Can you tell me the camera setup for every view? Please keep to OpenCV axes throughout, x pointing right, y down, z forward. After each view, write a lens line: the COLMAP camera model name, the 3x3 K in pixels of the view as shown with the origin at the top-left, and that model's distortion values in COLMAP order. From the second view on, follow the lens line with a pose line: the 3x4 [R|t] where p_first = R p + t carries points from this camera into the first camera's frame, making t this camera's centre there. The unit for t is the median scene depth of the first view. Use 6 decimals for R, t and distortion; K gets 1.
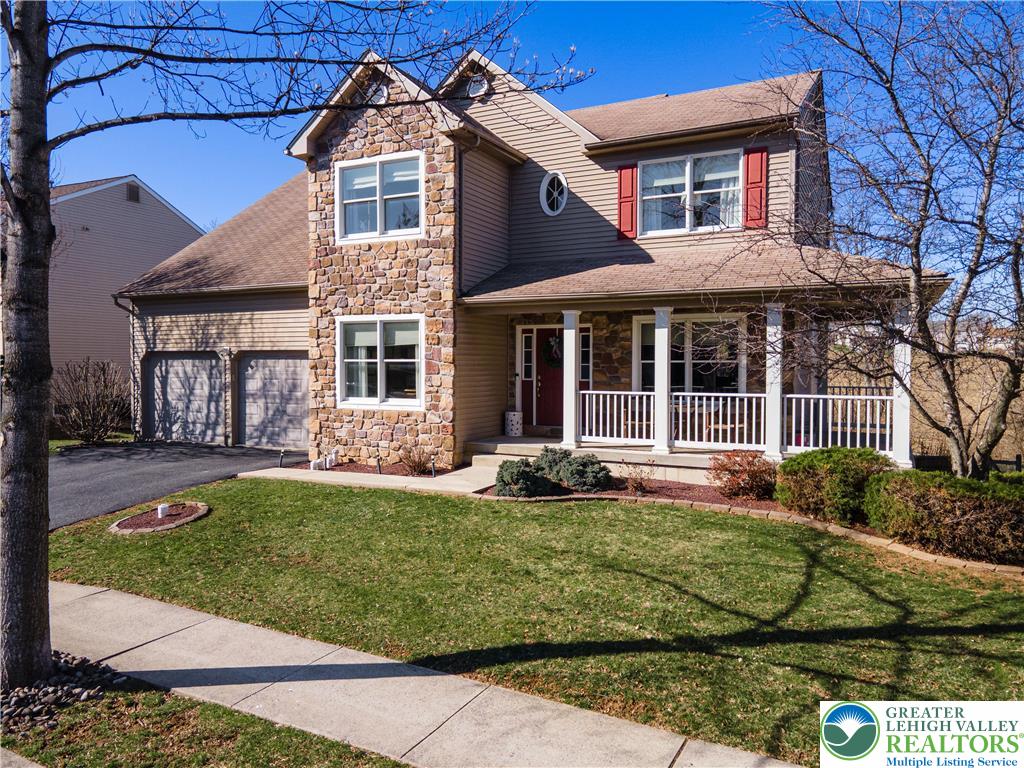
lens RADIAL K [[748.9, 0, 517.3], [0, 748.9, 386.6], [0, 0, 1]] dist [0.039701, 0.010401]
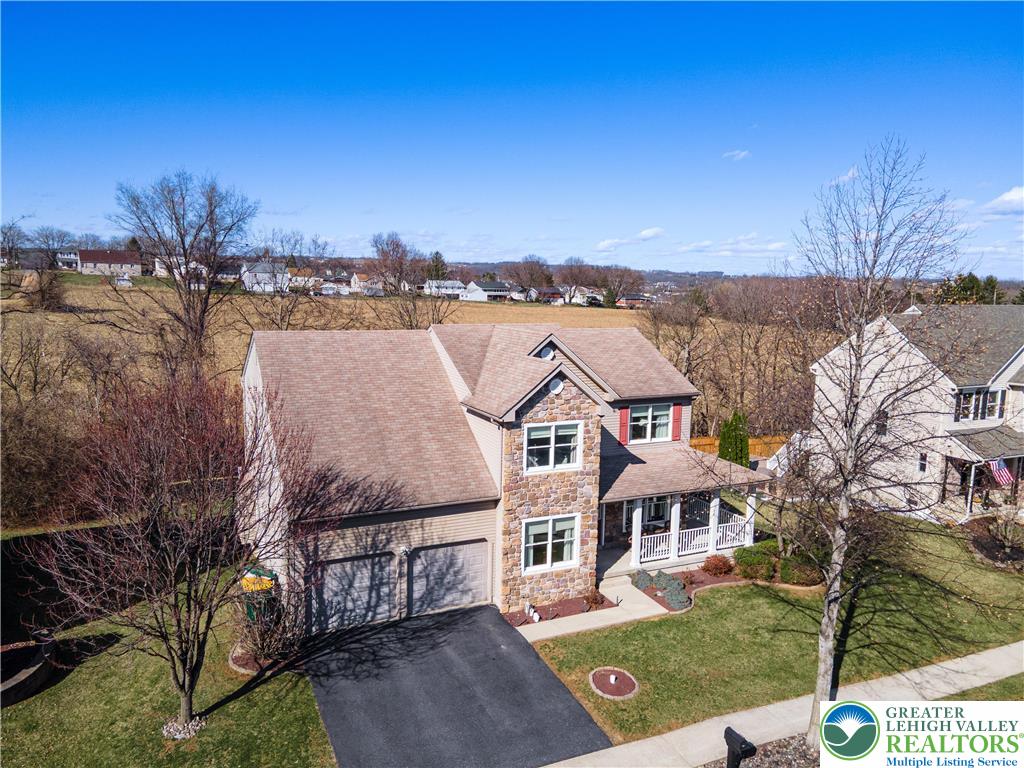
lens RADIAL K [[748.9, 0, 519.6], [0, 748.9, 393.4], [0, 0, 1]] dist [0.039701, 0.010401]
pose [[0.599896, -0.104488, 0.793226, -1.495164], [0.004150, 0.991828, 0.127511, -0.569022], [-0.800067, -0.073202, 0.595428, 0.097607]]
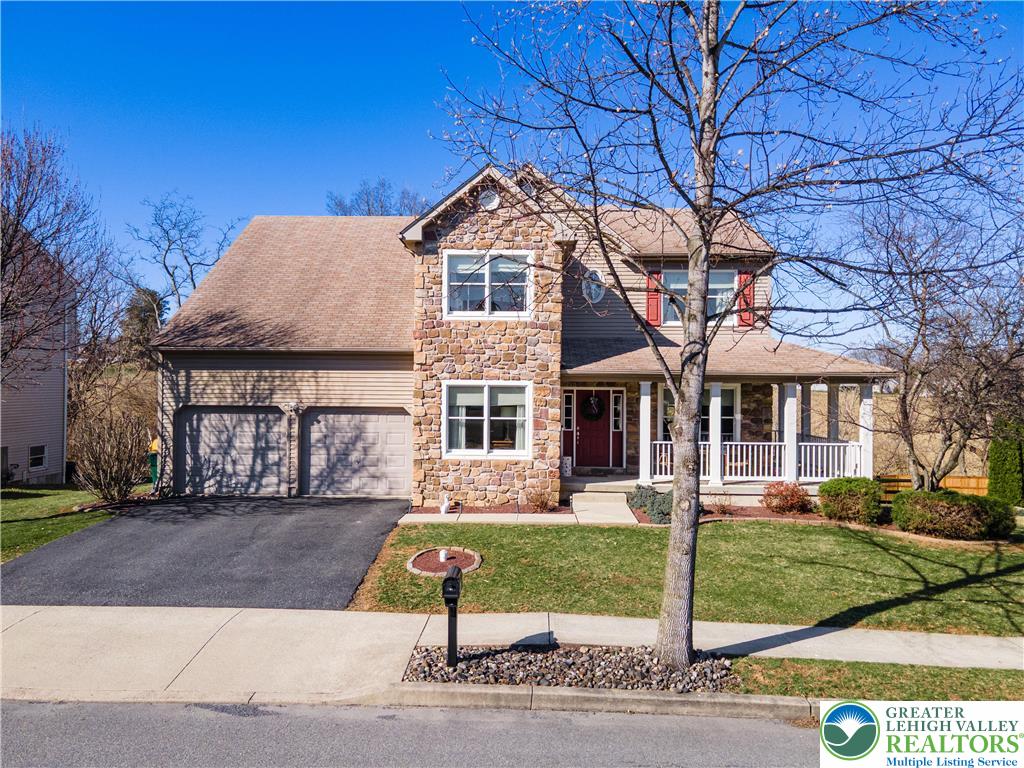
lens RADIAL K [[748.9, 0, 501.6], [0, 748.9, 389.4], [0, 0, 1]] dist [0.039701, 0.010401]
pose [[0.895485, 0.004034, 0.445074, -0.694738], [0.007133, 0.999700, -0.023413, -0.052935], [-0.445035, 0.024141, 0.895188, -0.083771]]
